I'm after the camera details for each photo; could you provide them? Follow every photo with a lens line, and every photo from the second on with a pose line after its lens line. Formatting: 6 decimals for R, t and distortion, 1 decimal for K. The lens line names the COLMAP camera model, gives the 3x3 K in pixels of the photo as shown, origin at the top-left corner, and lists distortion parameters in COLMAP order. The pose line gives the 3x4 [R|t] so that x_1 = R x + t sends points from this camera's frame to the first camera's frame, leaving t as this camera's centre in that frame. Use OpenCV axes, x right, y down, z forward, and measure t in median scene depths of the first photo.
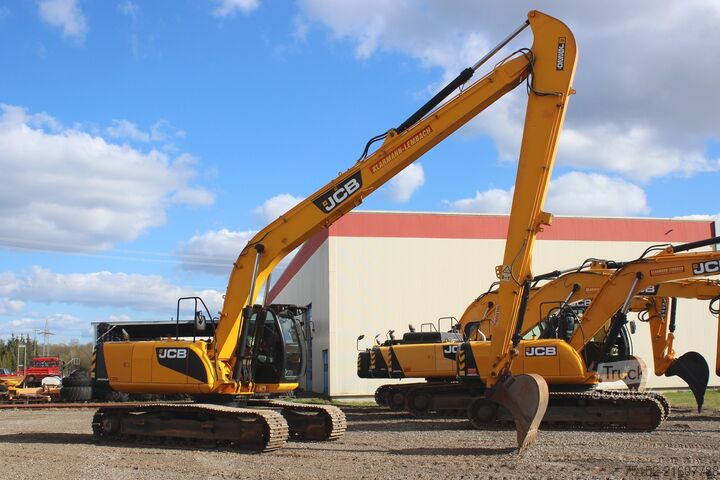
lens RADIAL K [[863.5, 0, 382.0], [0, 863.5, 261.9], [0, 0, 1]] dist [-0.081364, 0.000000]
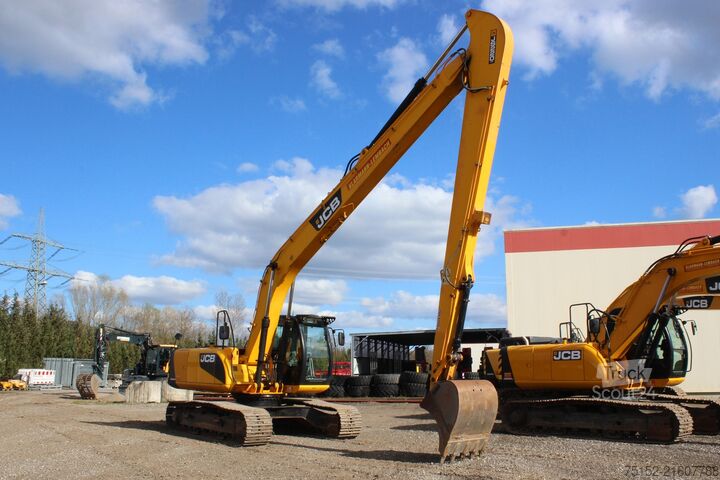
lens RADIAL K [[699.9, 0, 373.8], [0, 699.9, 259.0], [0, 0, 1]] dist [-0.096614, 0.000000]
pose [[0.899419, -0.061986, -0.432670, 0.333611], [0.047487, 0.997891, -0.044249, 0.019620], [0.434500, 0.019252, 0.900466, 0.197561]]
